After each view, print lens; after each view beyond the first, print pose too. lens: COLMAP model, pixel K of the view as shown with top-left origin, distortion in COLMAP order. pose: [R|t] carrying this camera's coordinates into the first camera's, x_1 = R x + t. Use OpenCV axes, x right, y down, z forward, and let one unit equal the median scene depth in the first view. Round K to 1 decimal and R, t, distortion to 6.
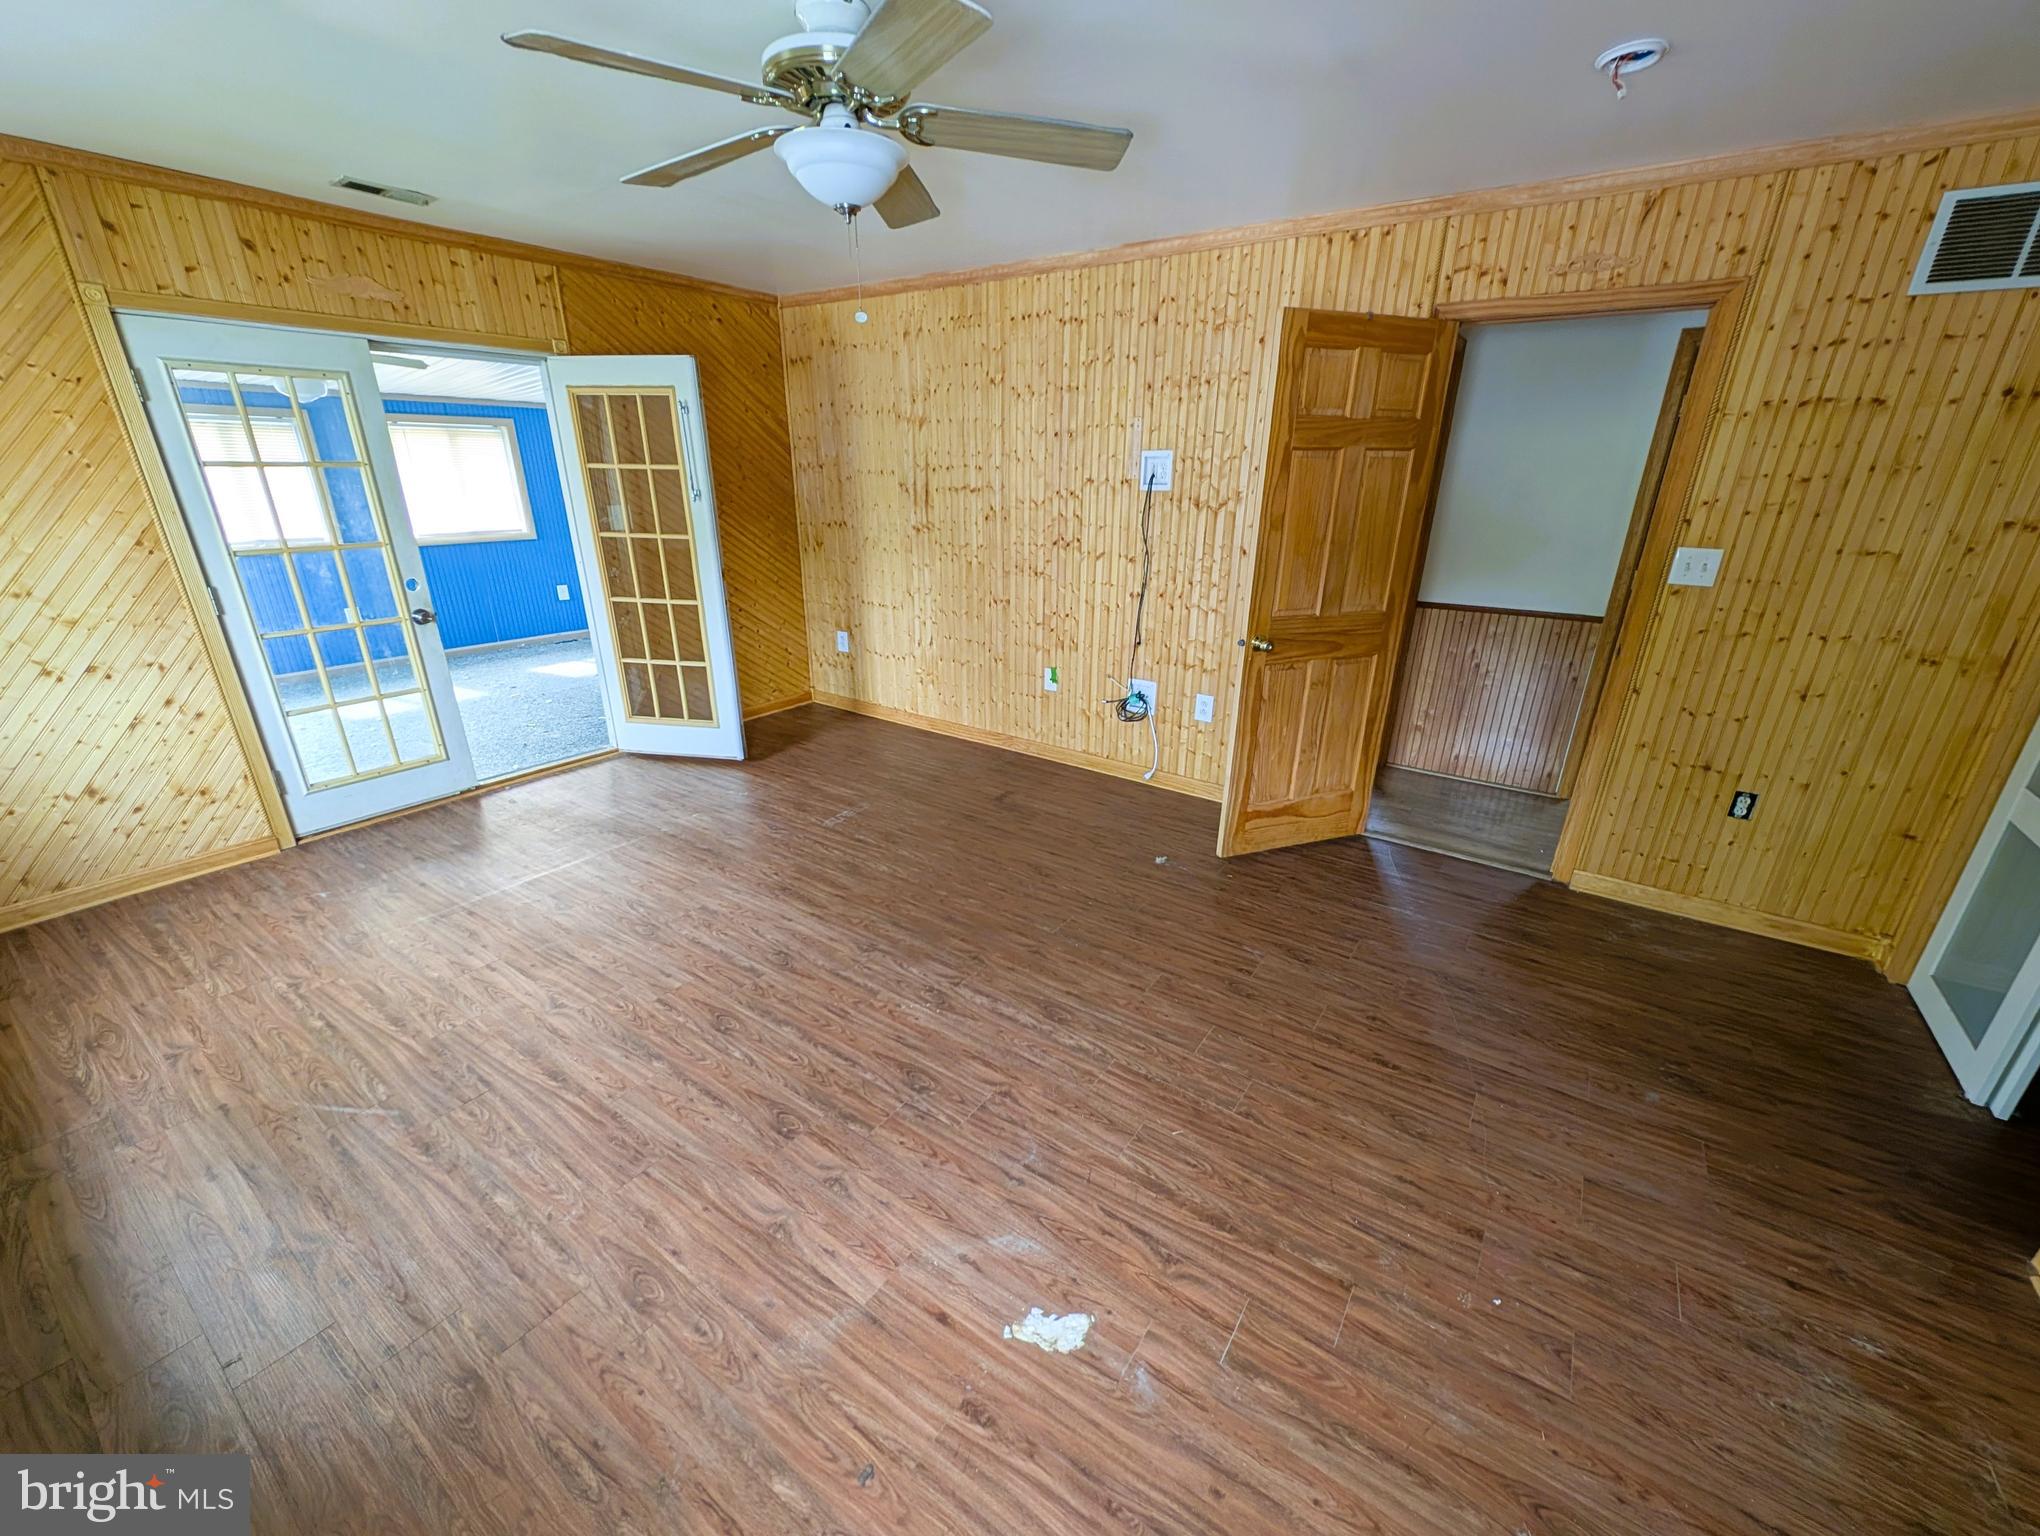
lens RADIAL K [[771.0, 0, 1018.1], [0, 771.0, 767.9], [0, 0, 1]] dist [-0.002904, -0.000045]
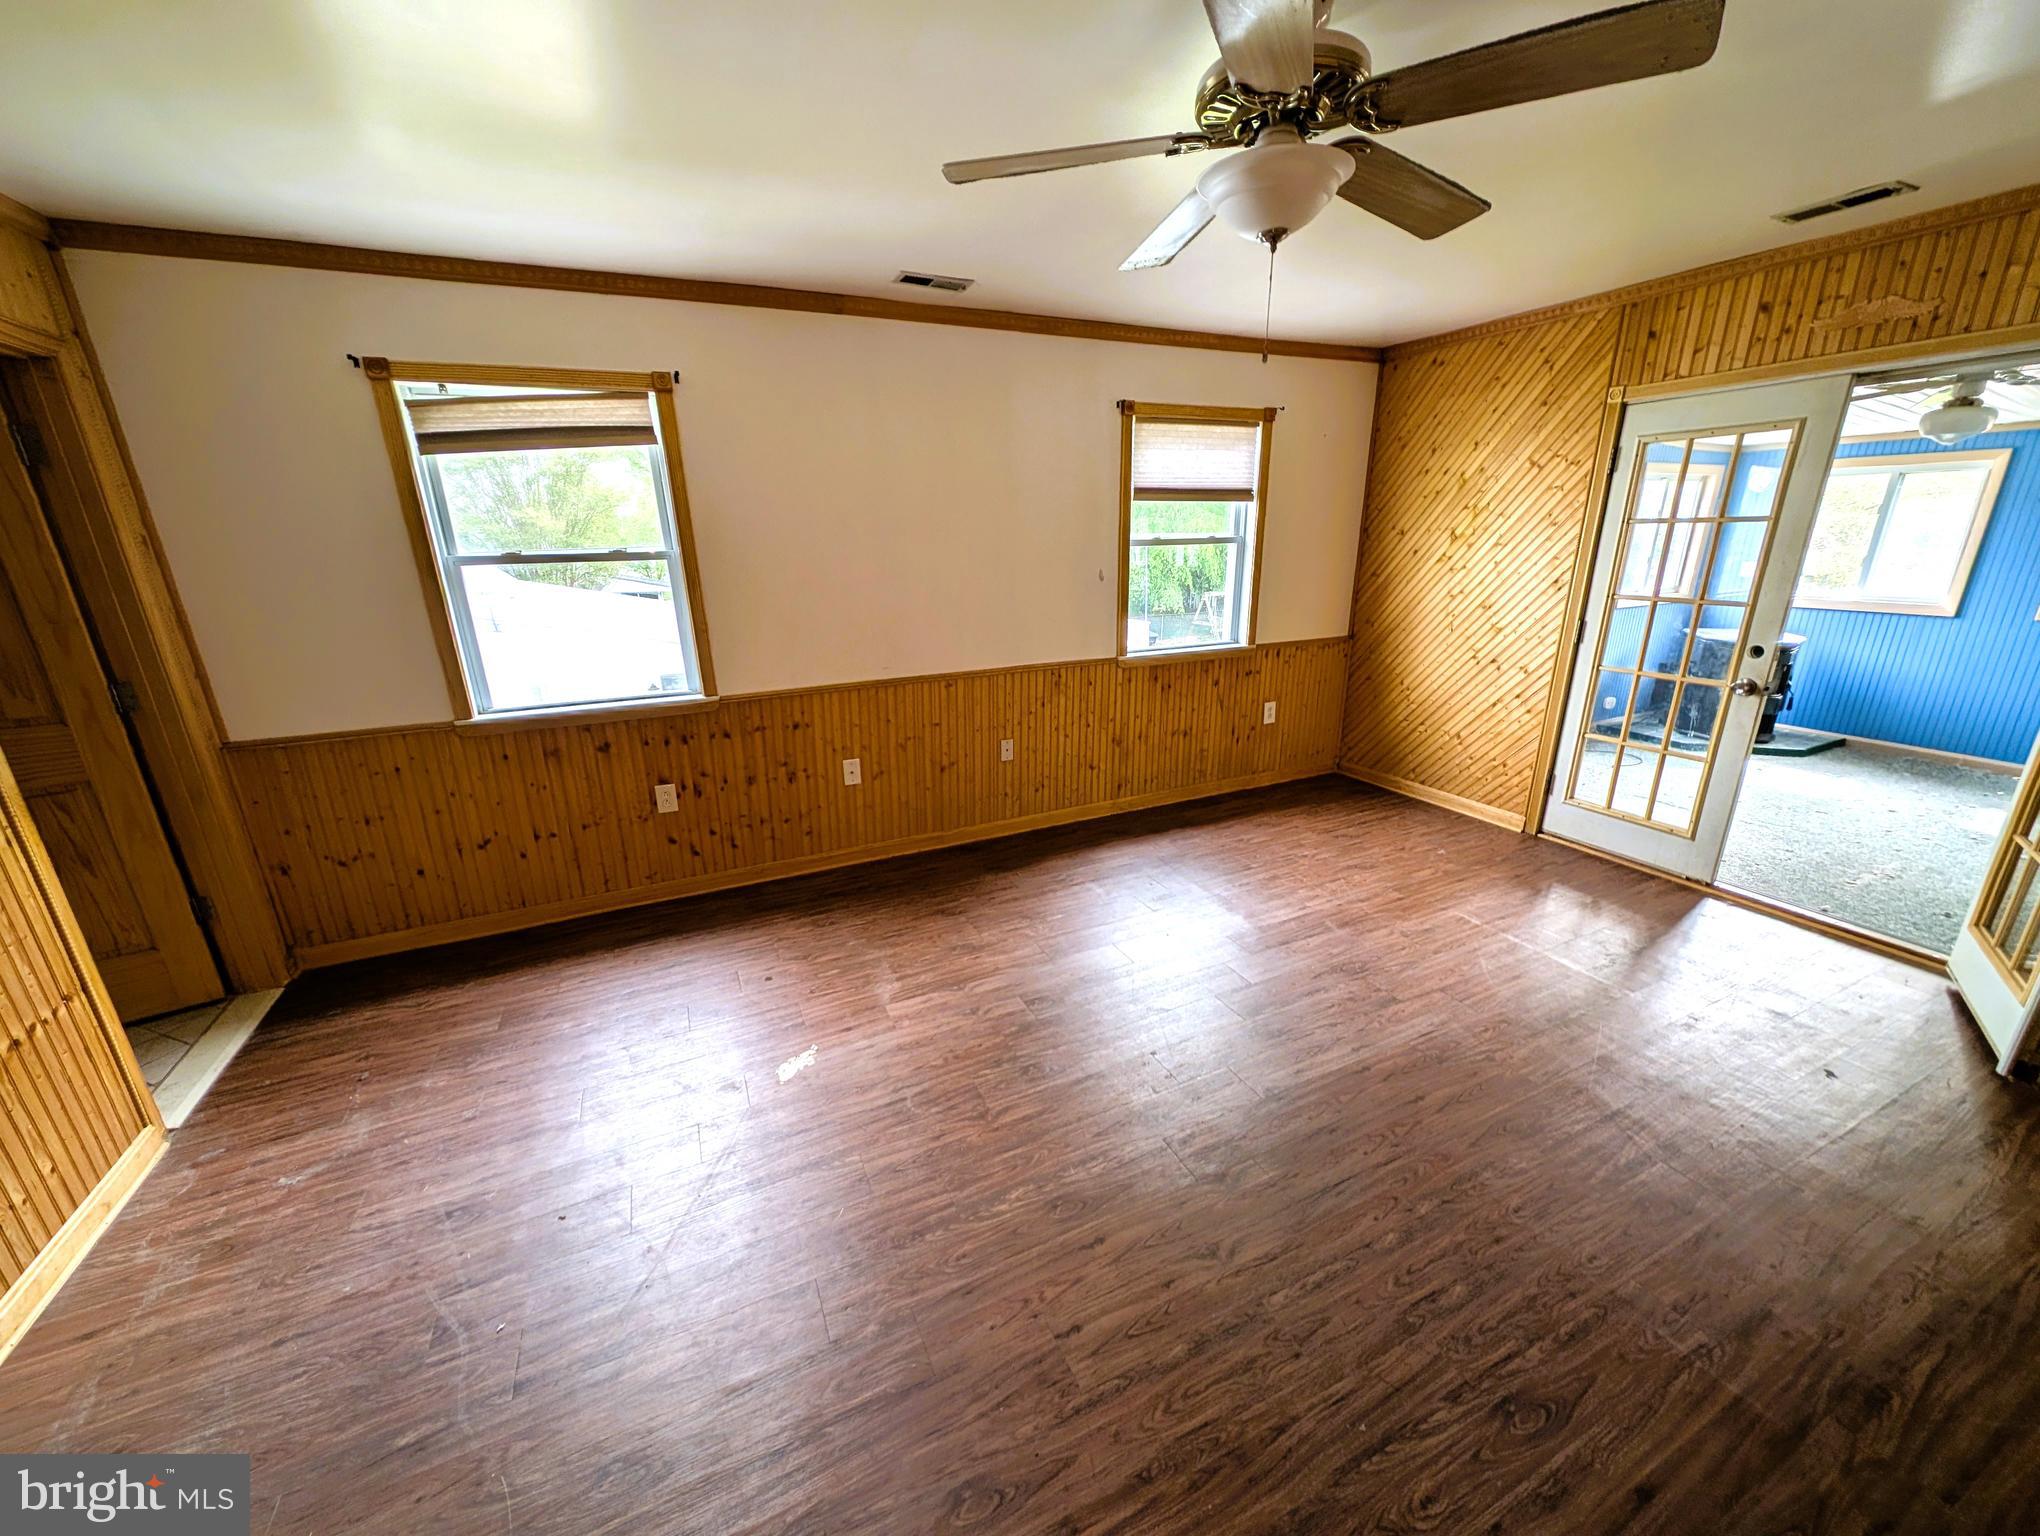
lens RADIAL K [[771.0, 0, 1011.8], [0, 771.0, 771.2], [0, 0, 1]] dist [-0.002904, -0.000045]
pose [[-0.499071, 0.256035, -0.827873, 0.432928], [-0.298259, 0.846231, 0.441514, -0.271751], [0.813615, 0.467267, -0.345965, 0.719386]]
